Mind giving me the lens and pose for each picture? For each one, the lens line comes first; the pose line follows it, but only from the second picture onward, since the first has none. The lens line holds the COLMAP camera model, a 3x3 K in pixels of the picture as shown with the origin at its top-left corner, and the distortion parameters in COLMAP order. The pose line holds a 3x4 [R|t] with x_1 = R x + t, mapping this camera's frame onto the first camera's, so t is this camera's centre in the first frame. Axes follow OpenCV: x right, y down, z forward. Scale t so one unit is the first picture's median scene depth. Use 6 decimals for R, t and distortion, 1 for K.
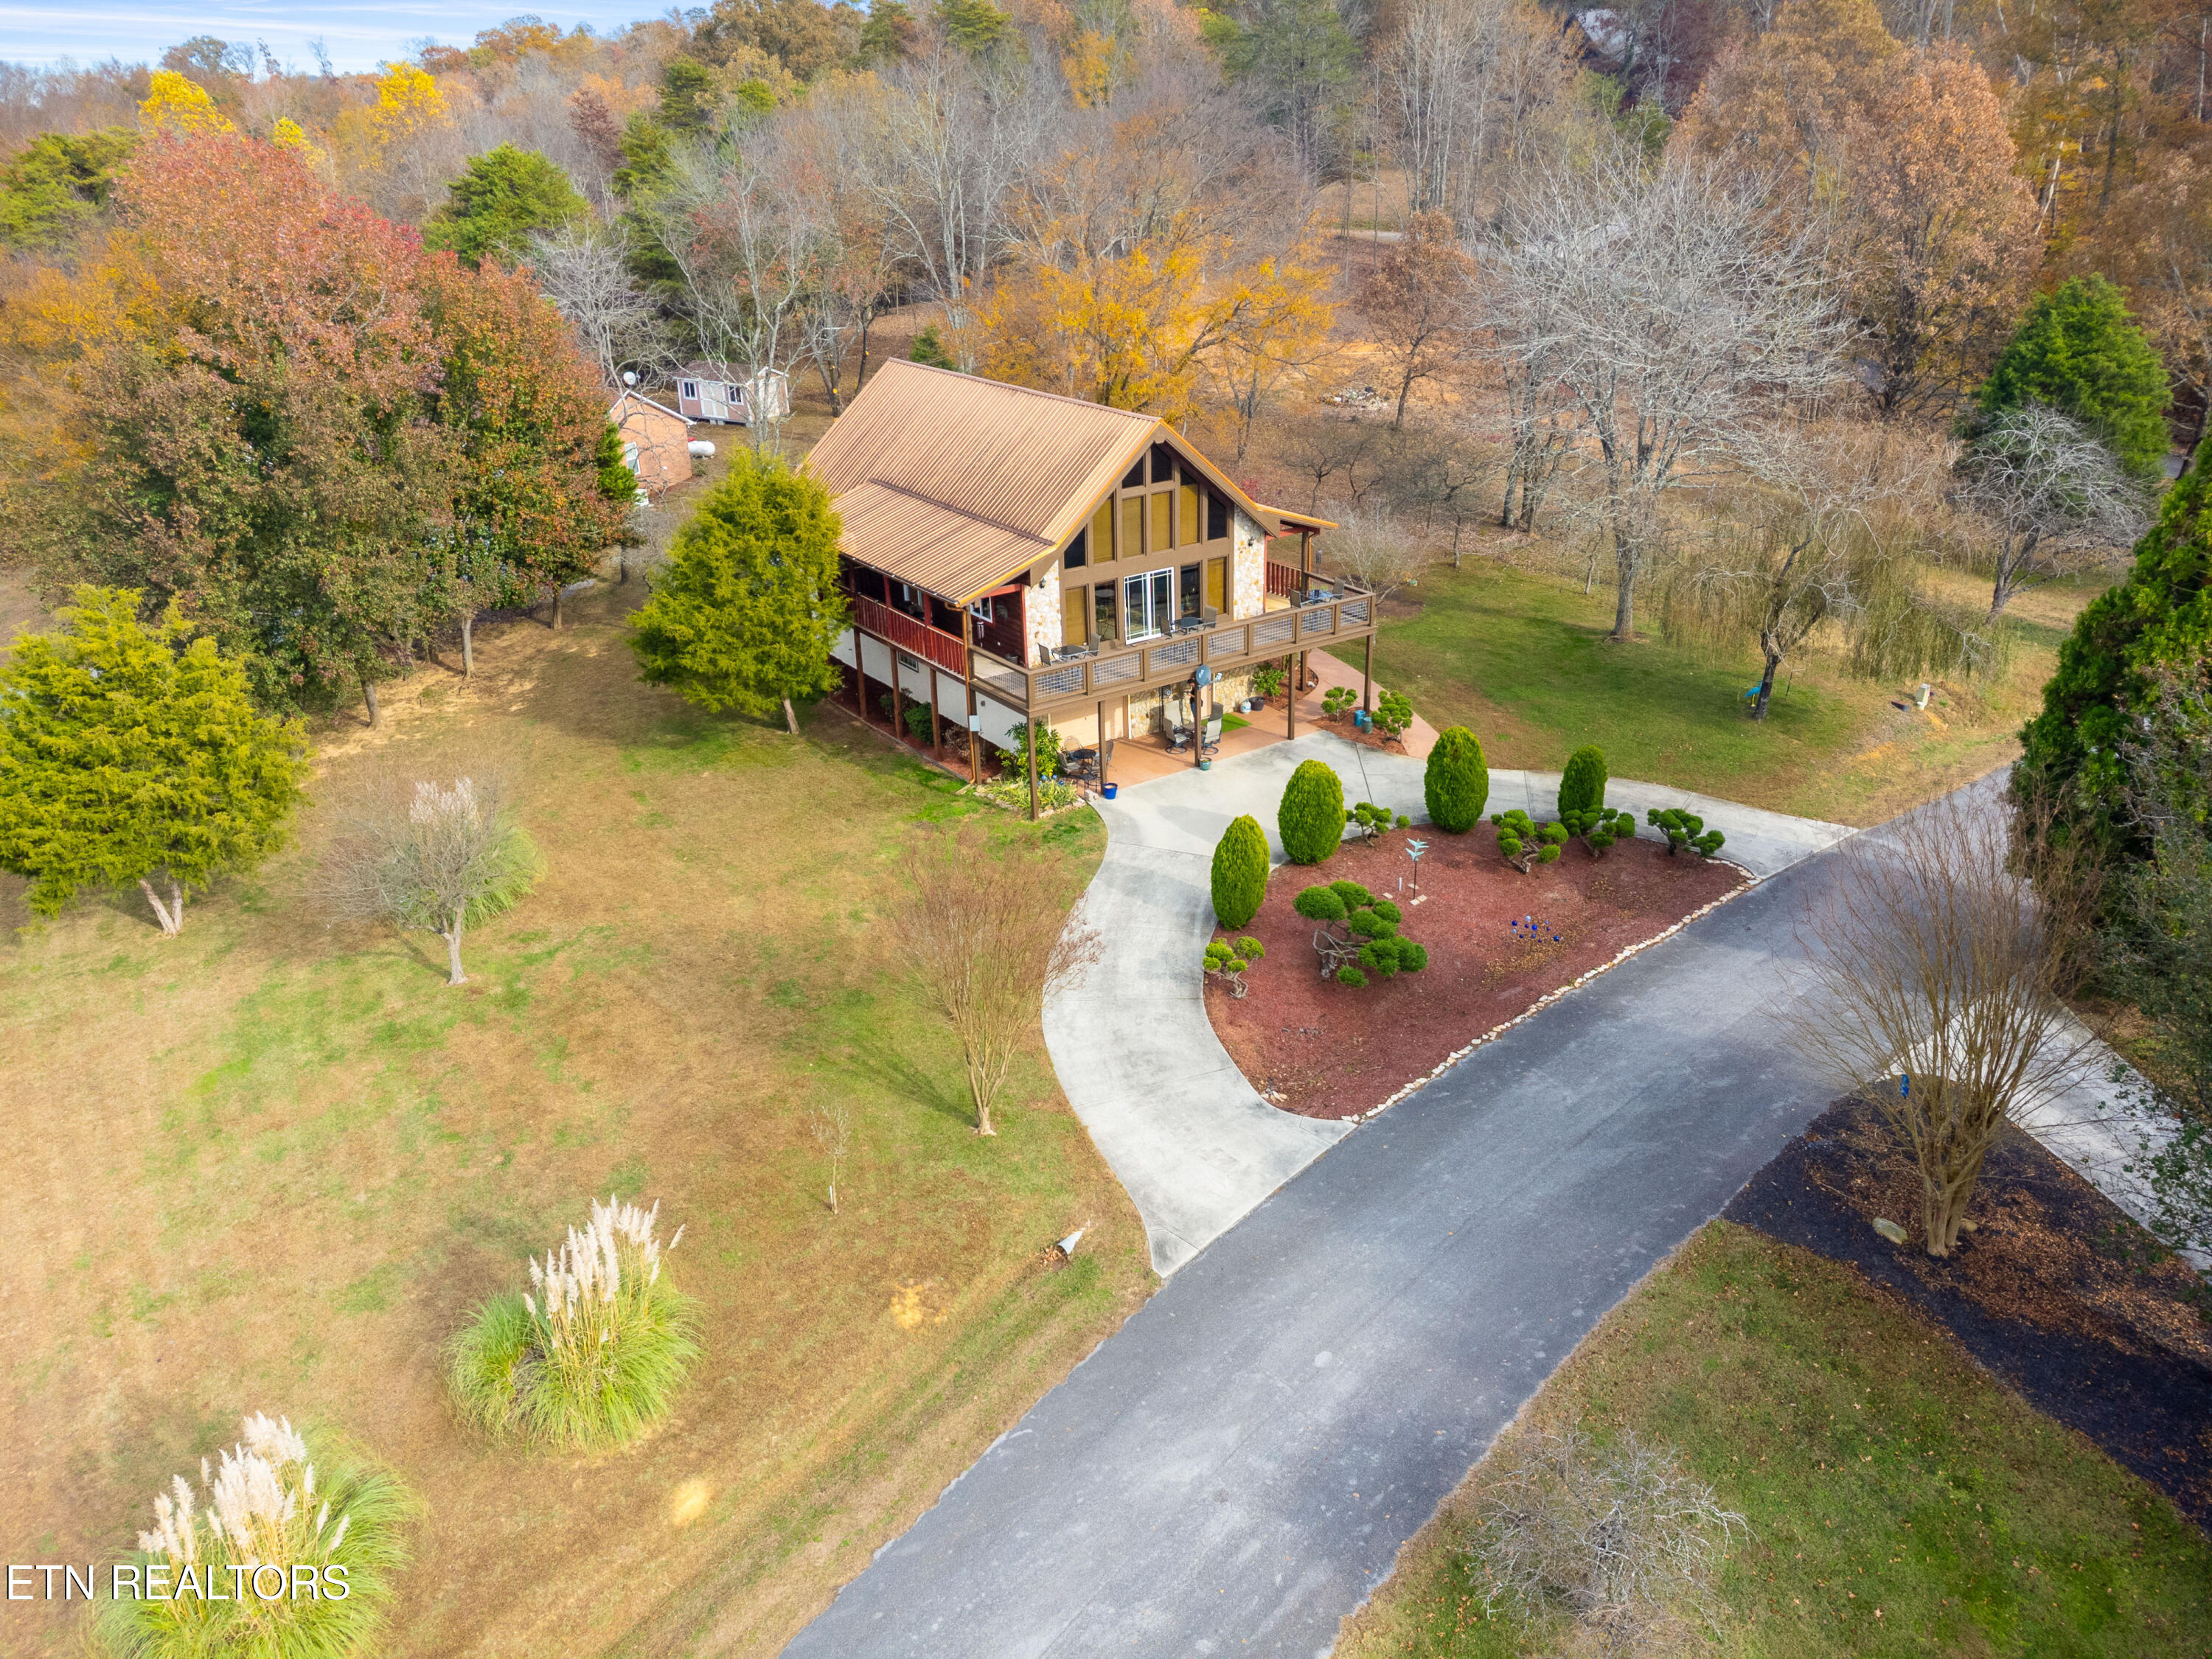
lens RADIAL K [[1581.9, 0, 1106.0], [0, 1581.9, 829.5], [0, 0, 1]] dist [0.026572, -0.034362]
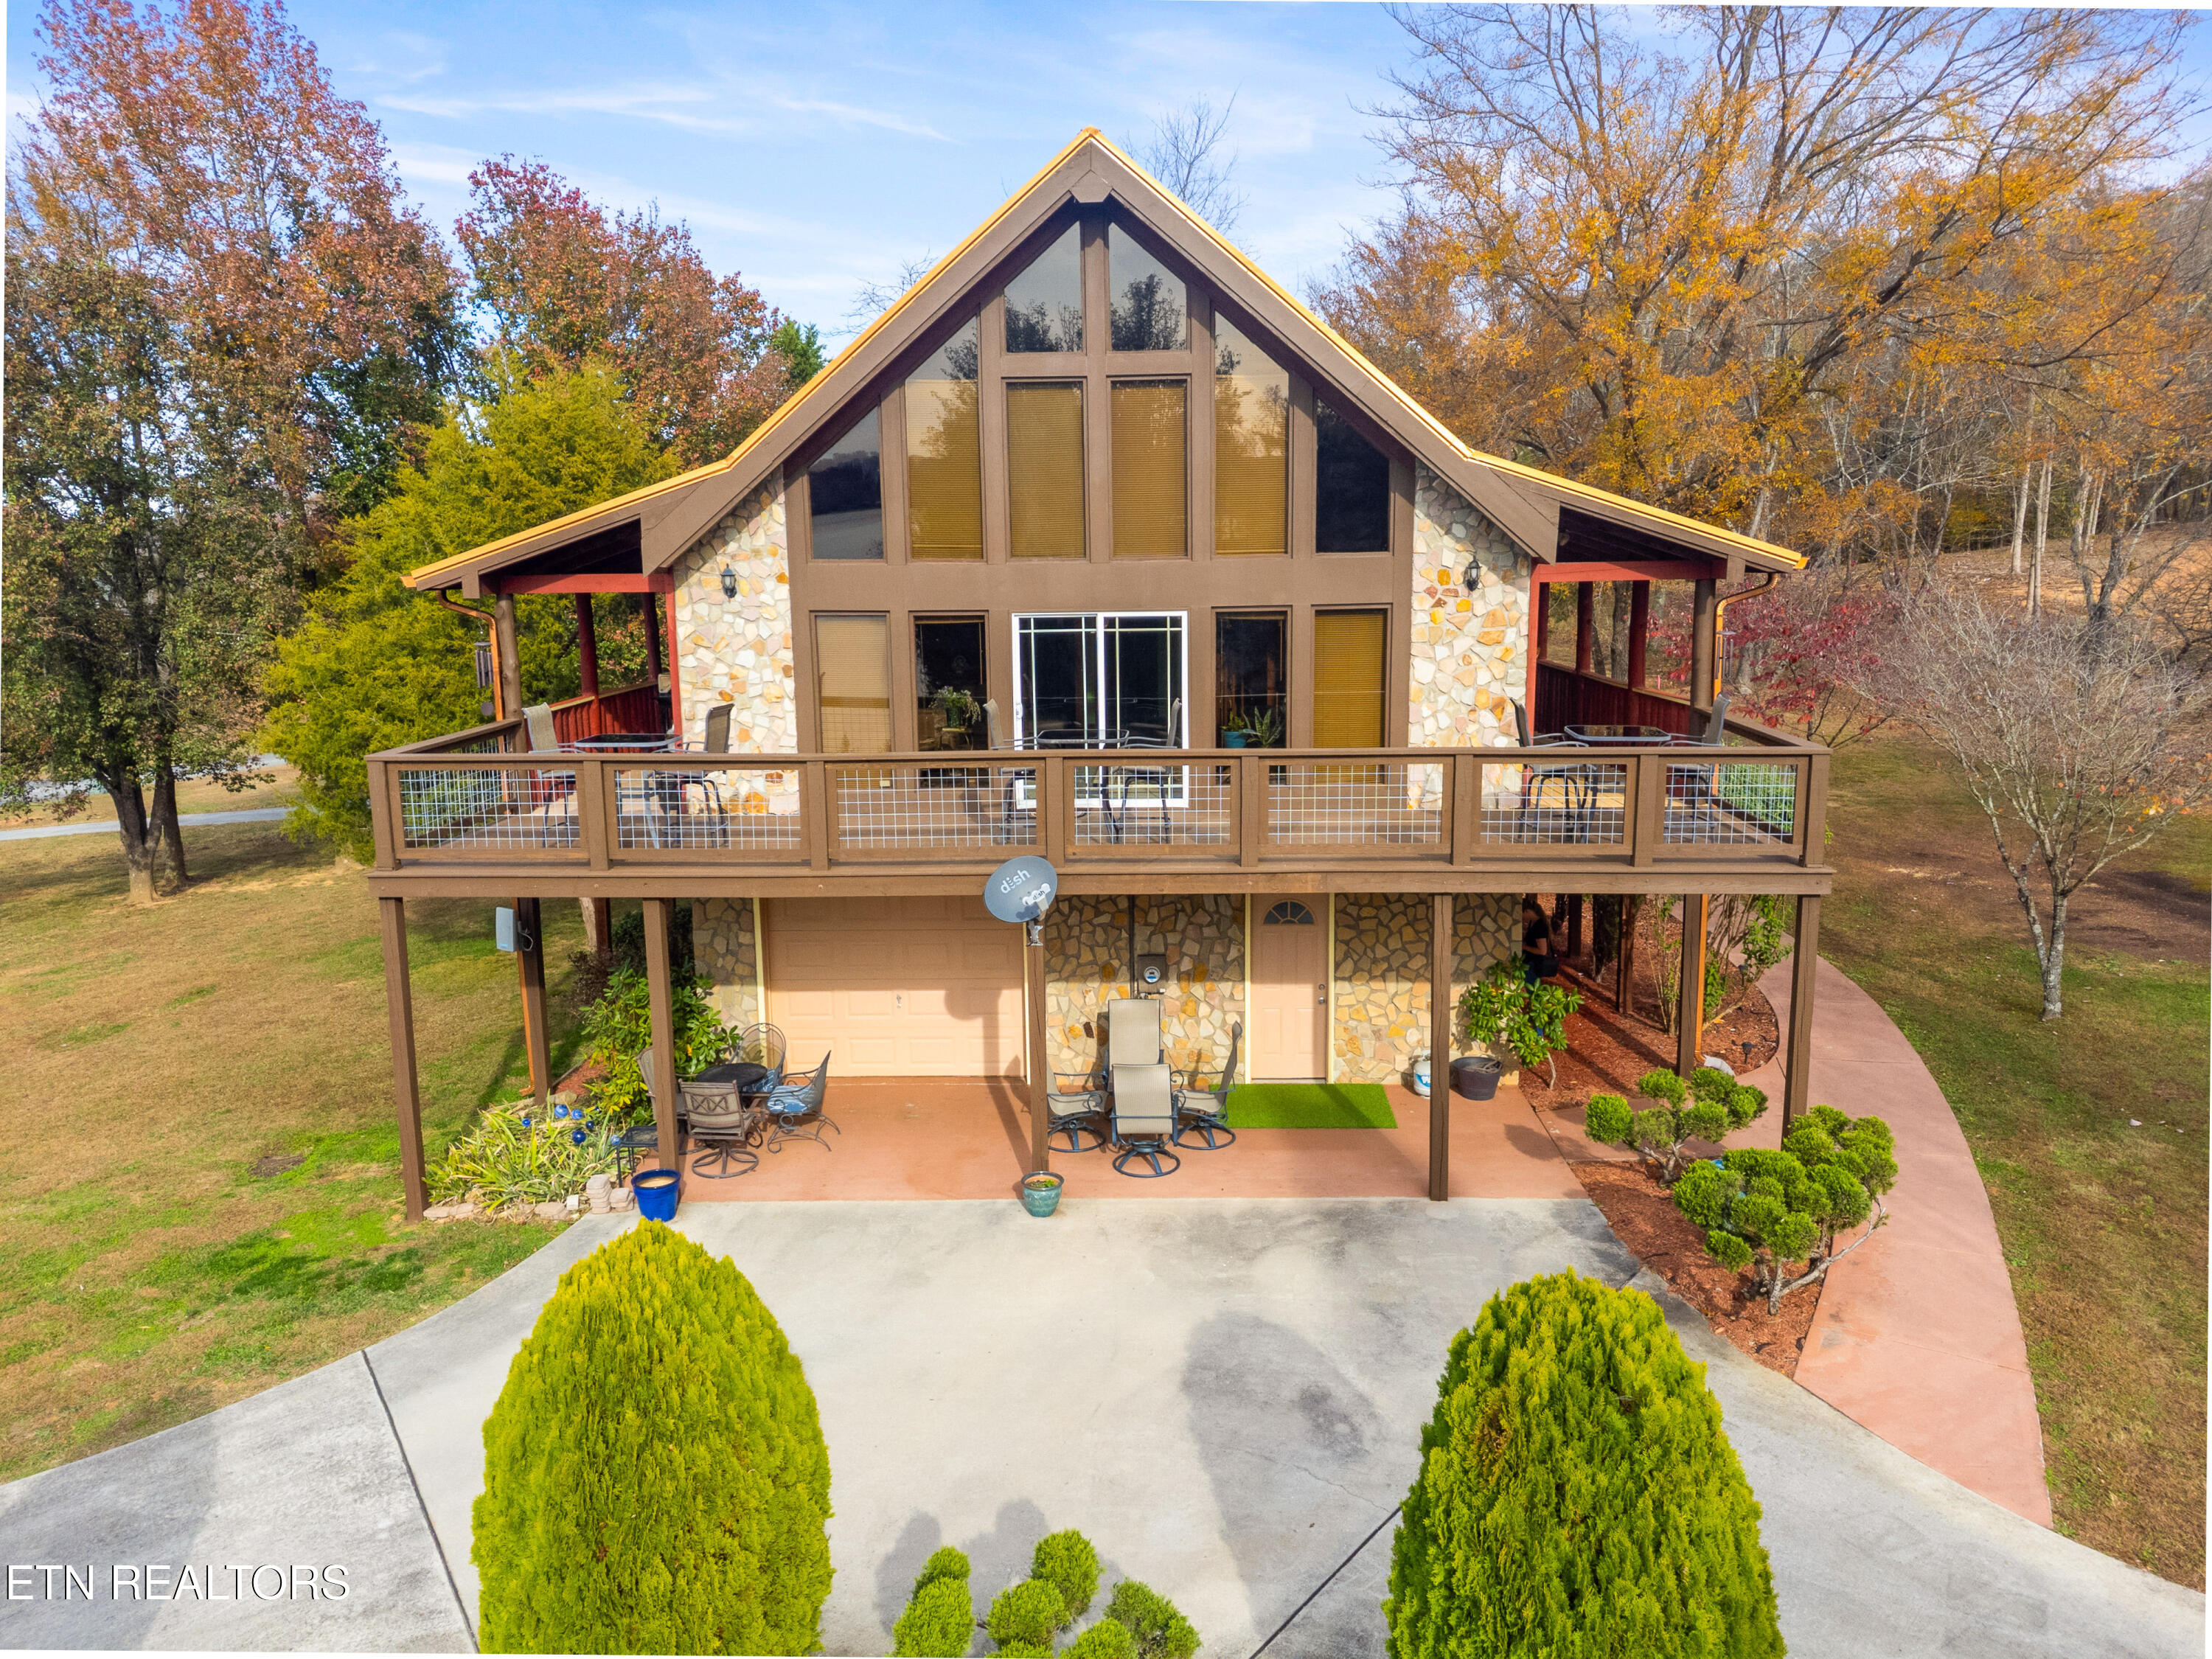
lens RADIAL K [[1581.9, 0, 1106.0], [0, 1581.9, 829.5], [0, 0, 1]] dist [0.026572, -0.034362]
pose [[0.815342, 0.115573, -0.567327, 0.264202], [-0.246226, 0.956065, -0.159102, -0.071253], [0.524014, 0.269413, 0.807977, 0.841113]]
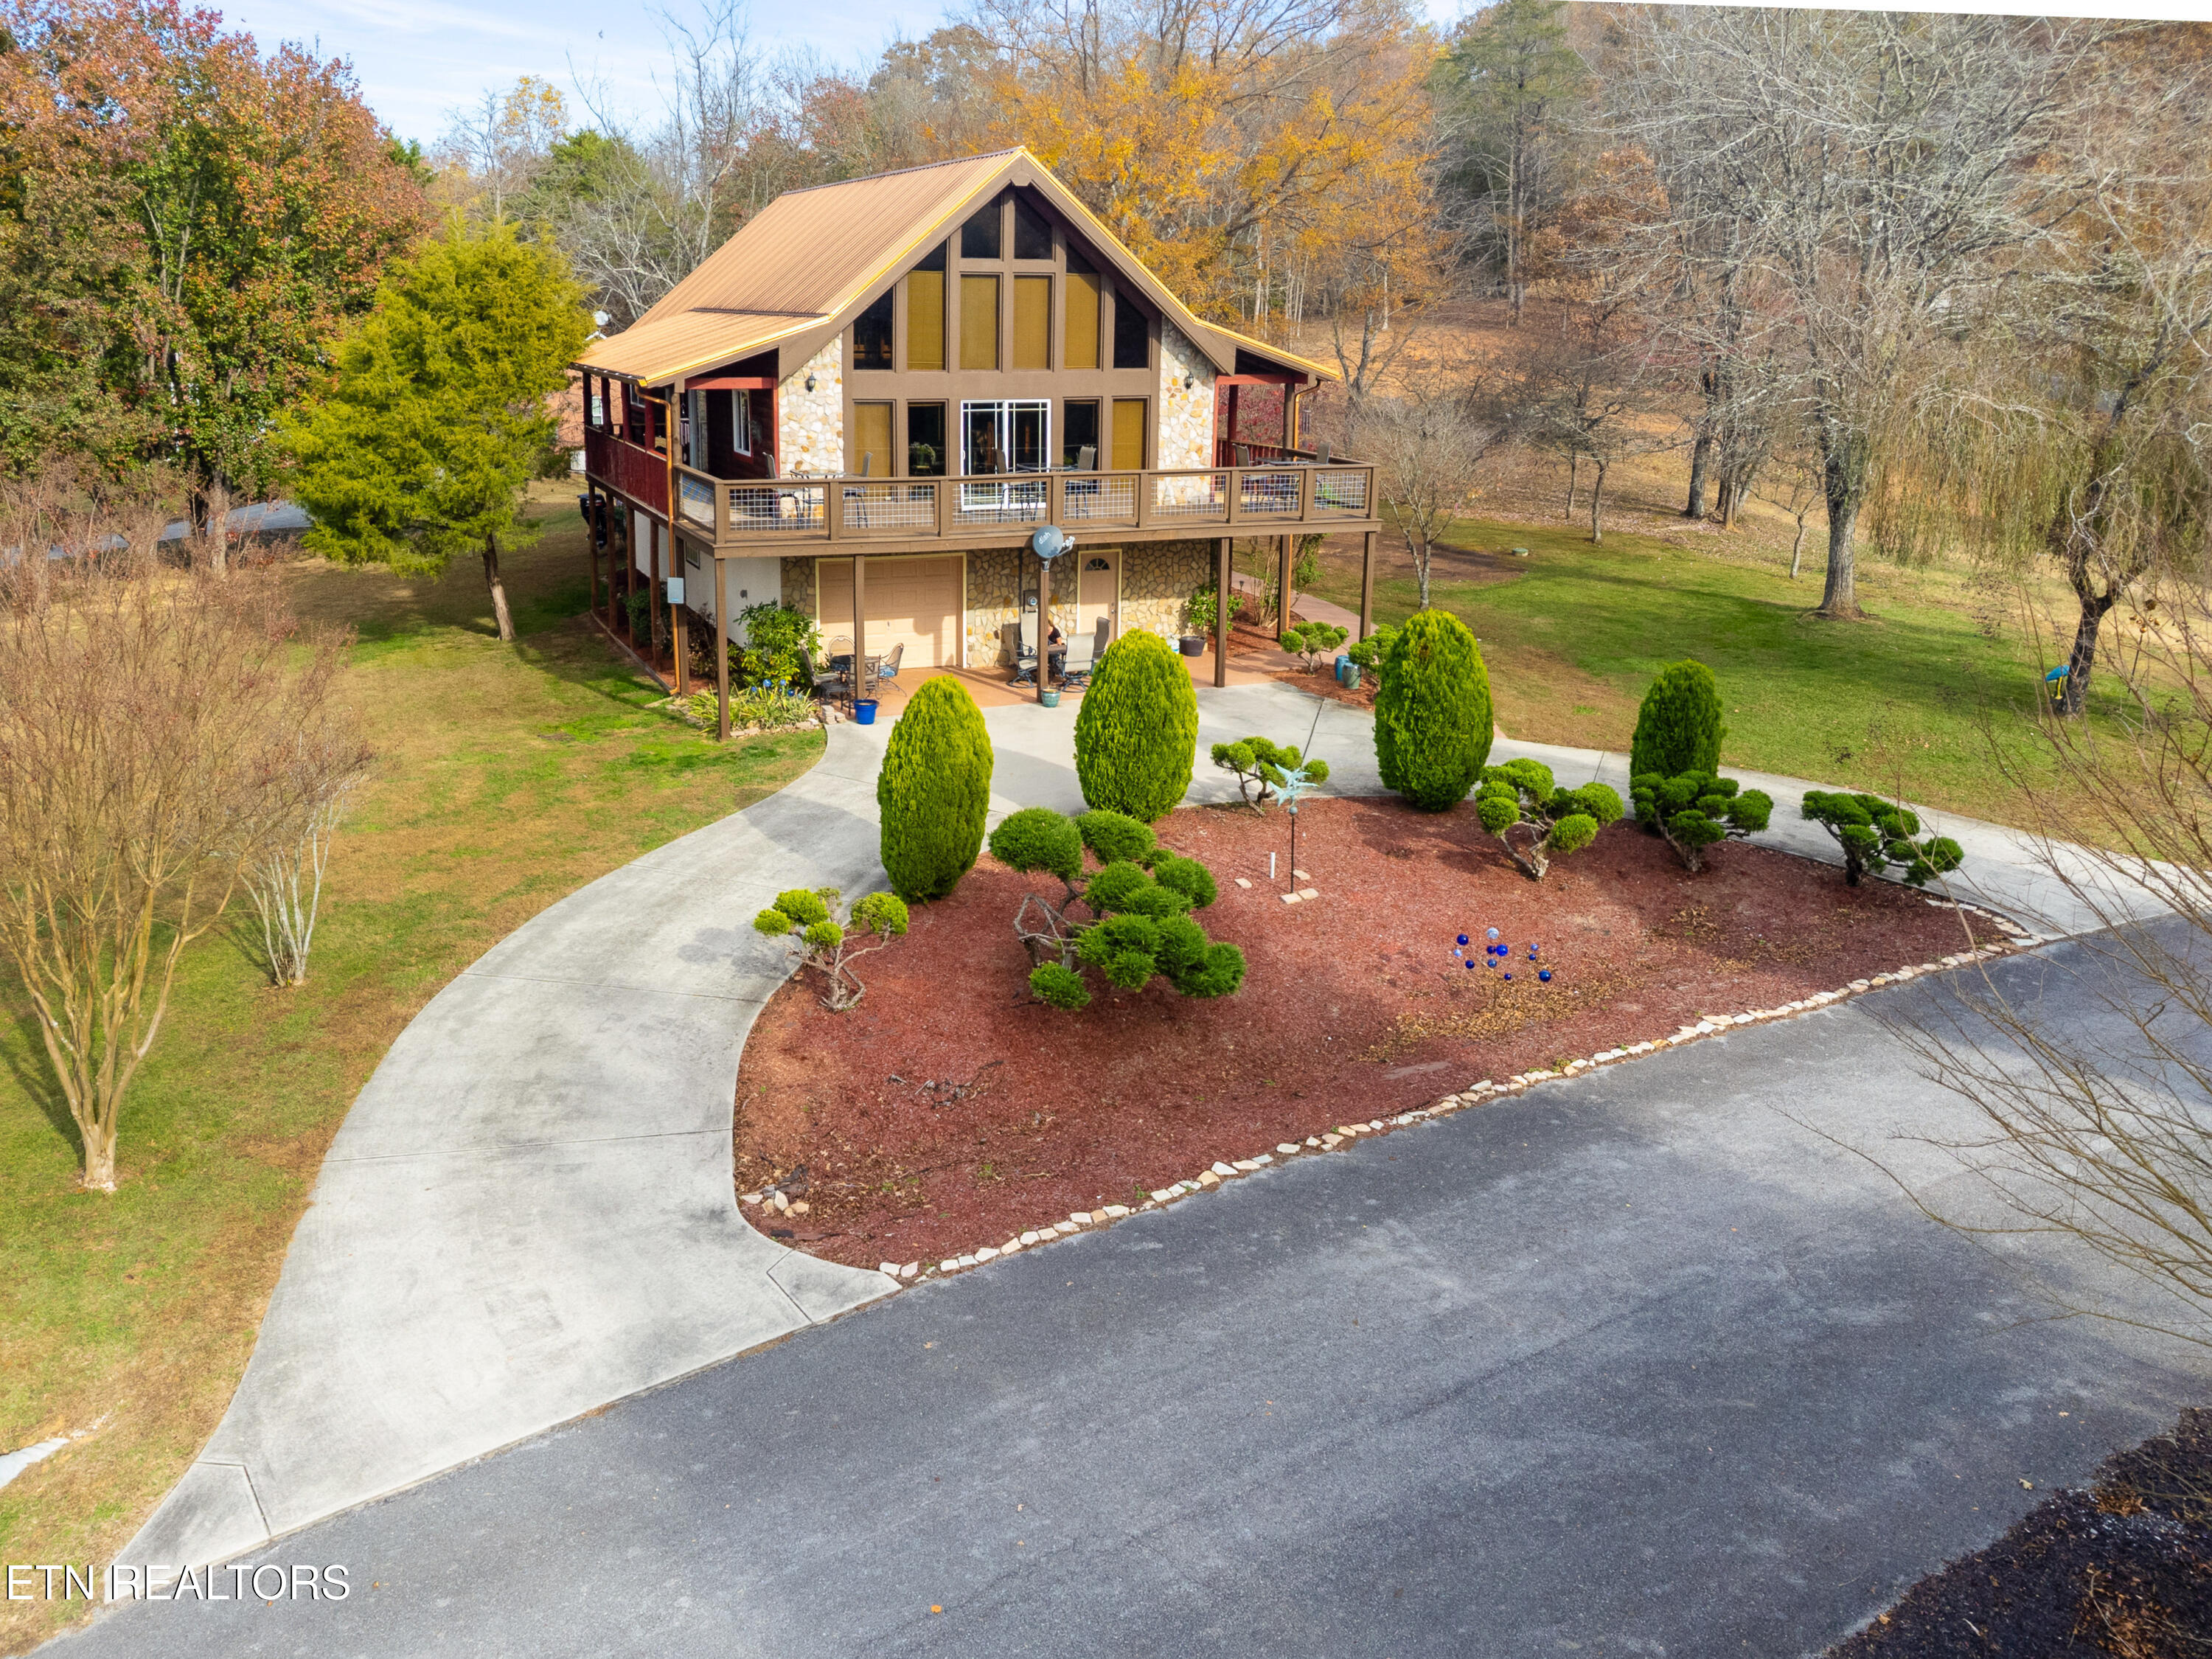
lens RADIAL K [[1717.5, 0, 1044.1], [0, 1717.5, 665.9], [0, 0, 1]] dist [0.009957, 0.007685]
pose [[0.978380, 0.074419, -0.192963, 0.208917], [-0.114615, 0.971738, -0.206372, 0.092086], [0.172151, 0.224027, 0.959258, 0.422904]]
